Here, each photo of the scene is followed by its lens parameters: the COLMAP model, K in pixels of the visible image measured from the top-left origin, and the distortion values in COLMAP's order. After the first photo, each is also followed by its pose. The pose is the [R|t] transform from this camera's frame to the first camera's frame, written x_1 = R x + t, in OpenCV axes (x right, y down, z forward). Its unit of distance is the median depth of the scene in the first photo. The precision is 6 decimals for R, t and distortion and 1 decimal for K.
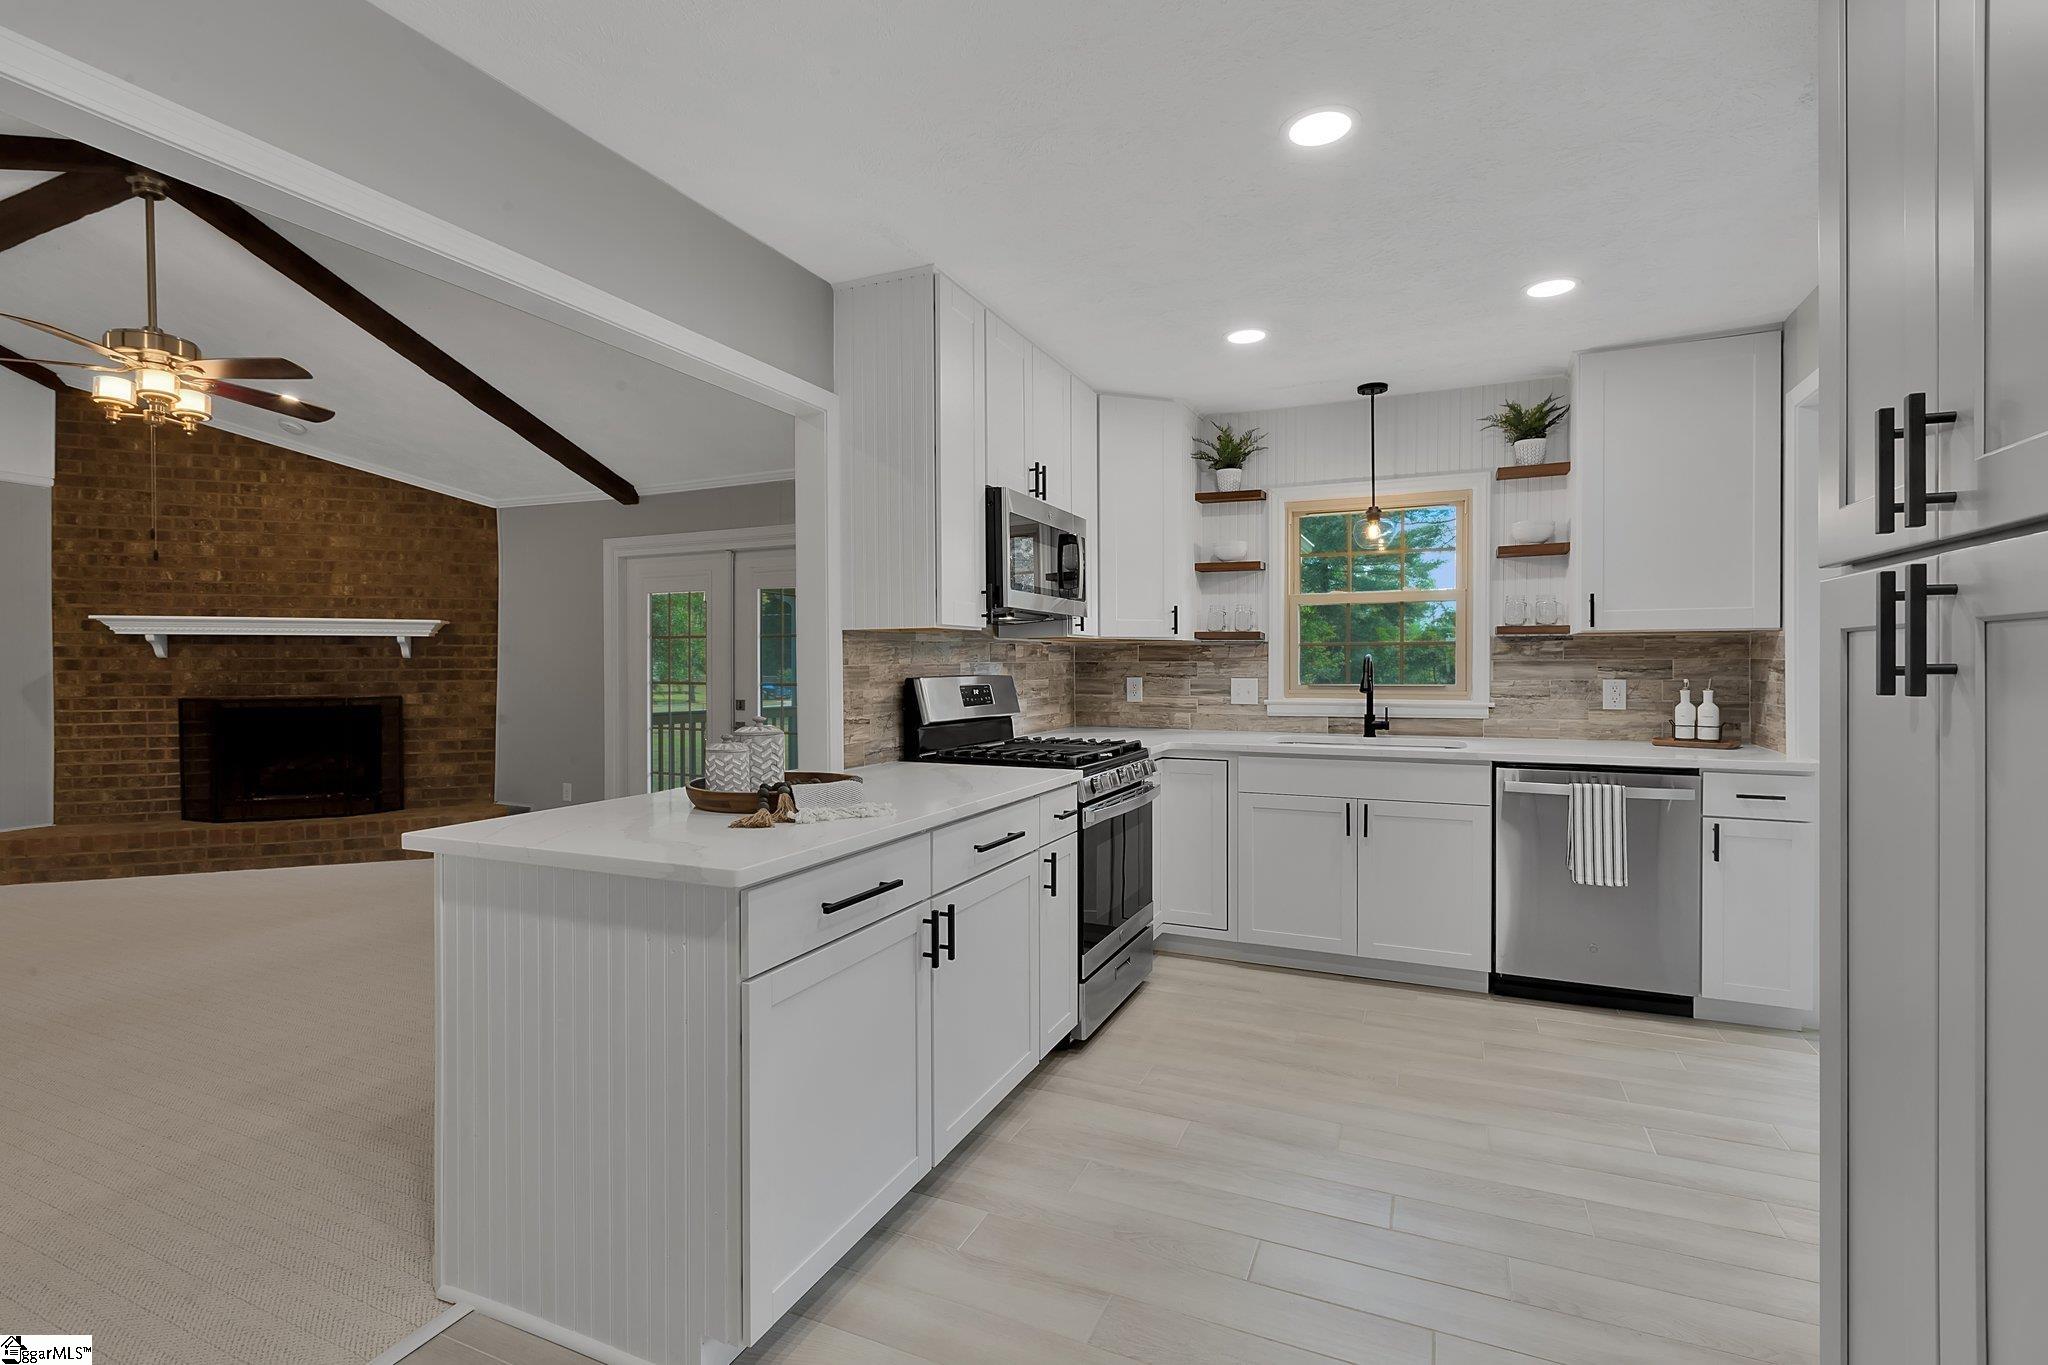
lens RADIAL K [[929.9, 0, 1066.8], [0, 929.9, 675.1], [0, 0, 1]] dist [0.007408, -0.003823]
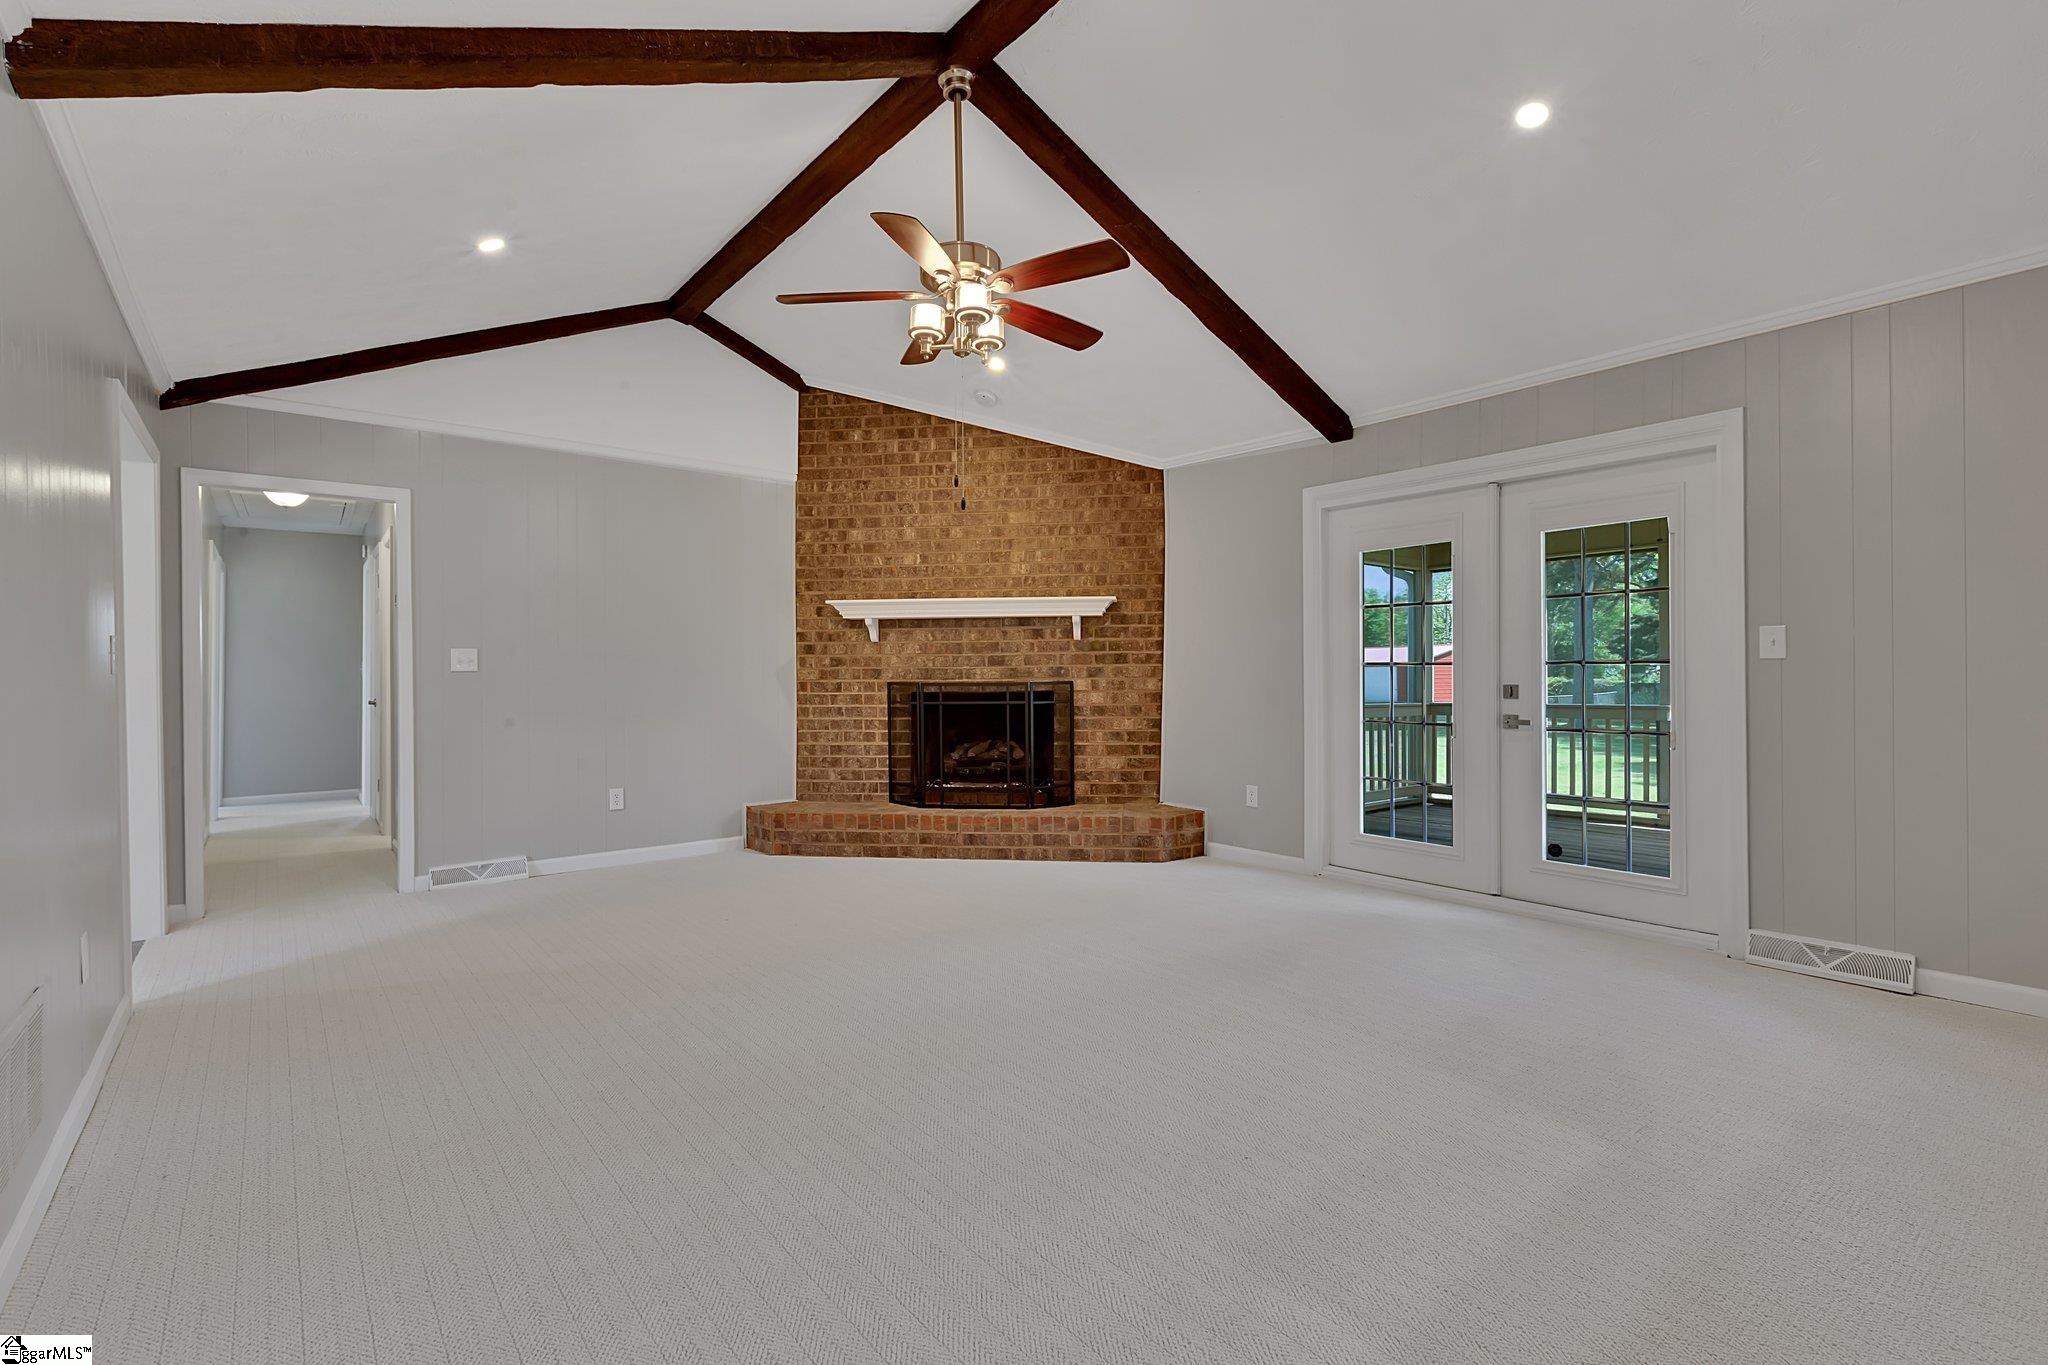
lens RADIAL K [[929.9, 0, 1030.5], [0, 929.9, 671.6], [0, 0, 1]] dist [0.007408, -0.003823]
pose [[0.885007, -0.001993, -0.465574, -0.354418], [-0.000916, 0.999981, -0.006020, 0.020295], [0.465578, 0.005754, 0.884988, 0.184658]]
